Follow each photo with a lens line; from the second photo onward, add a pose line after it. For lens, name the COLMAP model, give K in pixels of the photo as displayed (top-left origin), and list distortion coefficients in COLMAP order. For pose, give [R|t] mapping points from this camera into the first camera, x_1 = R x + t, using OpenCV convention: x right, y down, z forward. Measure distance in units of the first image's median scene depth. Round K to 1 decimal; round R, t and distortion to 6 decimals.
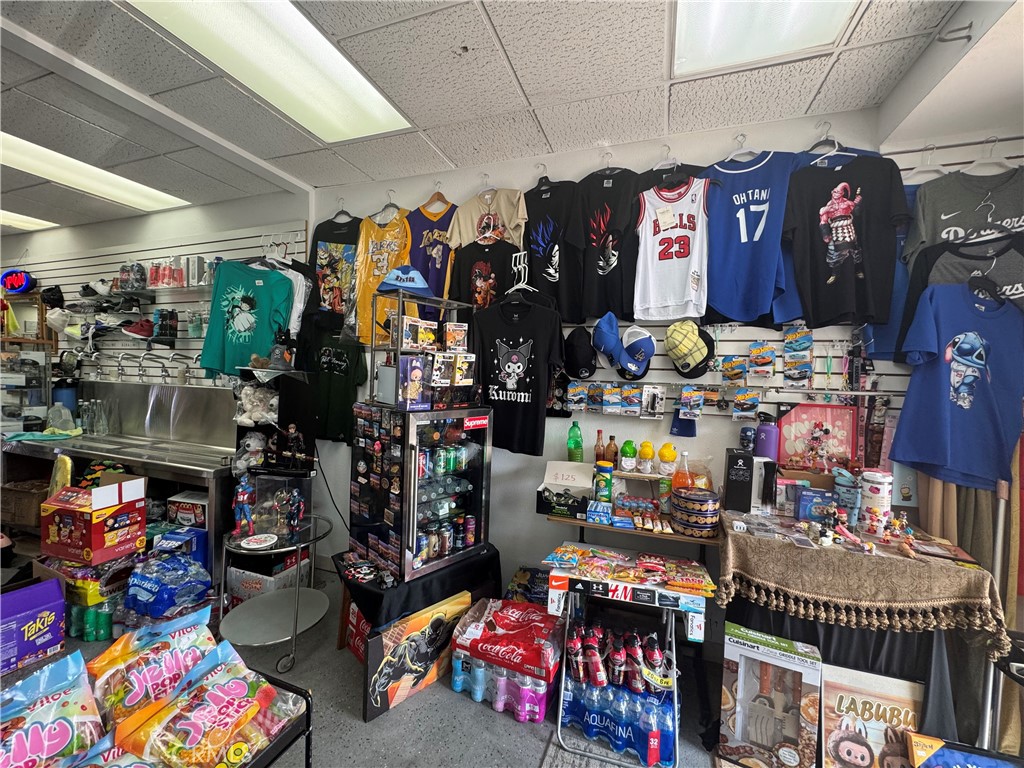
lens RADIAL K [[408.4, 0, 512.6], [0, 408.4, 386.2], [0, 0, 1]] dist [-0.001557, 0.000085]
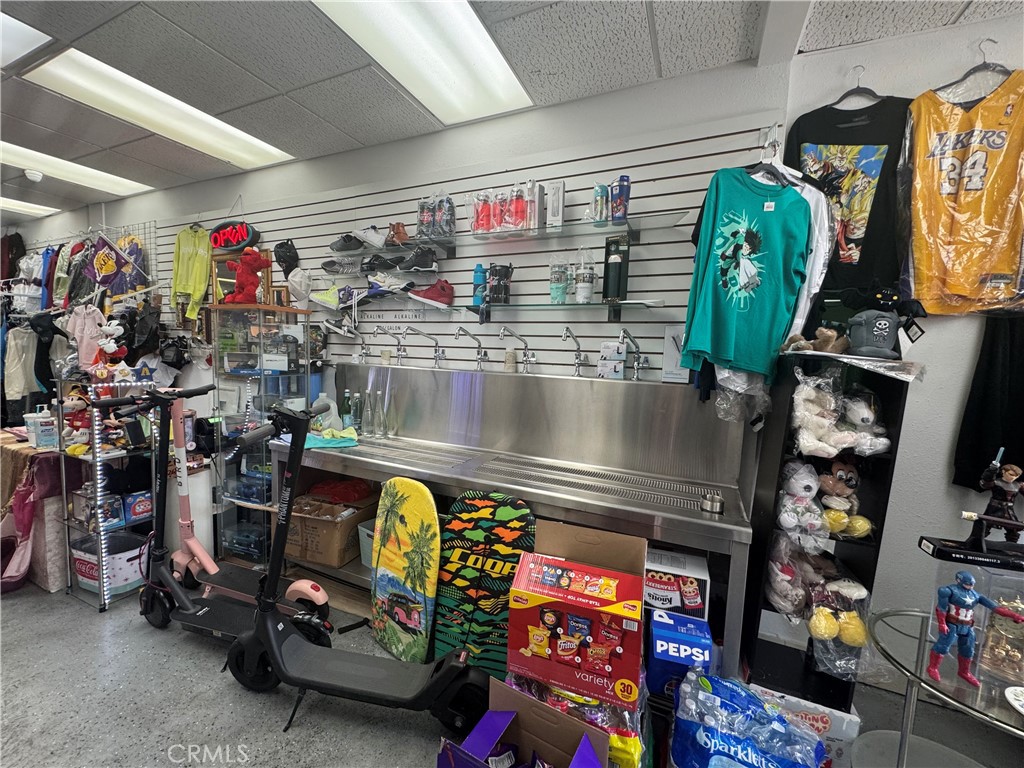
lens RADIAL K [[408.4, 0, 512.6], [0, 408.4, 386.2], [0, 0, 1]] dist [-0.001557, 0.000085]
pose [[0.996806, 0.014463, -0.078543, -0.935487], [-0.010227, 0.998485, 0.054072, -0.022909], [0.079206, -0.053096, 0.995443, 0.369862]]
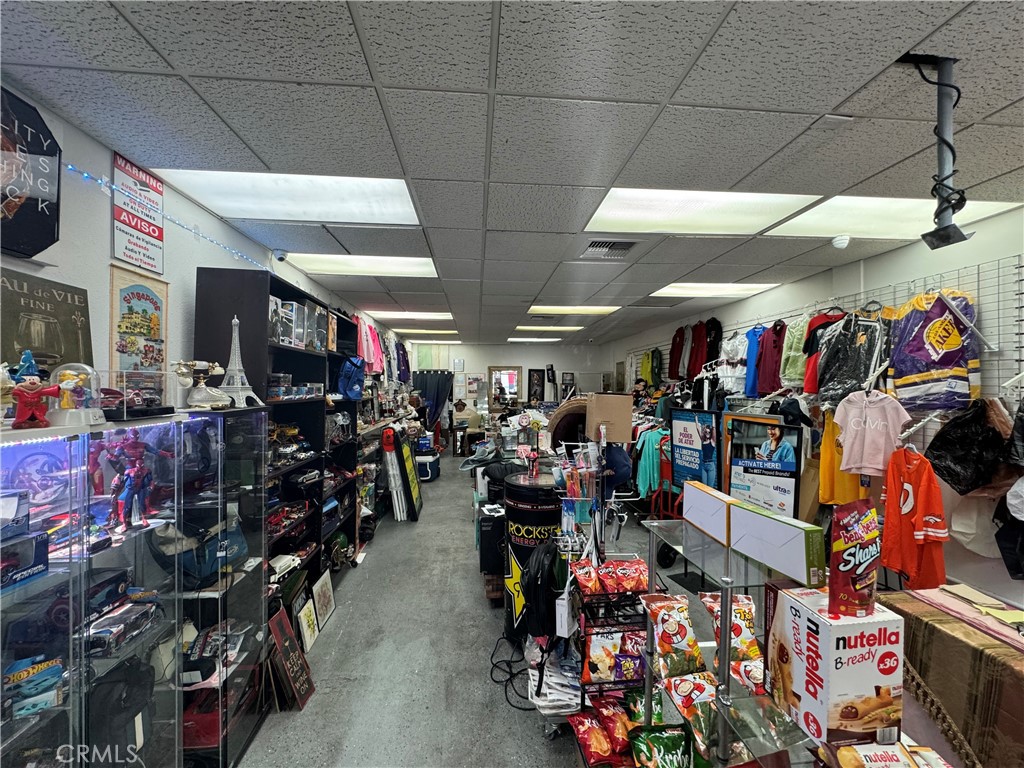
lens RADIAL K [[407.9, 0, 512.0], [0, 407.9, 384.0], [0, 0, 1]] dist [-0.003482, -0.000028]
pose [[0.419688, -0.030892, -0.907143, -1.961174], [-0.015448, 0.999033, -0.041168, -0.175603], [0.907537, 0.031291, 0.418805, 0.347772]]
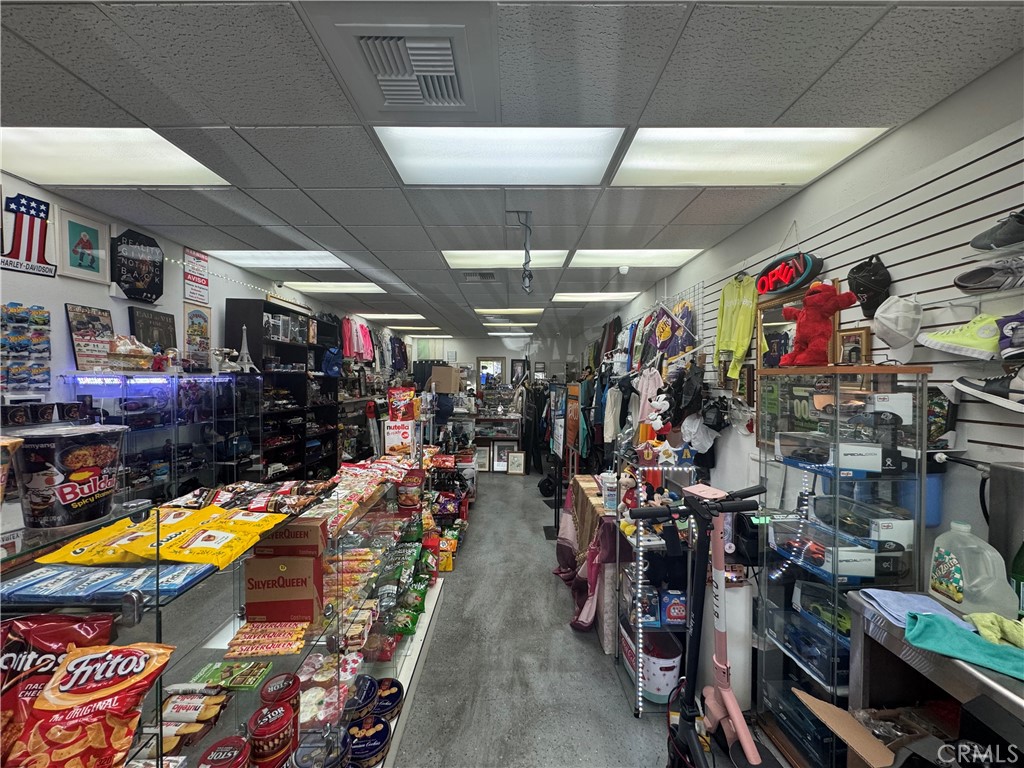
lens RADIAL K [[407.9, 0, 512.0], [0, 407.9, 384.0], [0, 0, 1]] dist [-0.003482, -0.000028]
pose [[0.335692, -0.015482, -0.941845, -1.178979], [-0.020189, 0.999517, -0.023626, -0.100026], [0.941755, 0.026946, 0.335217, 0.612759]]
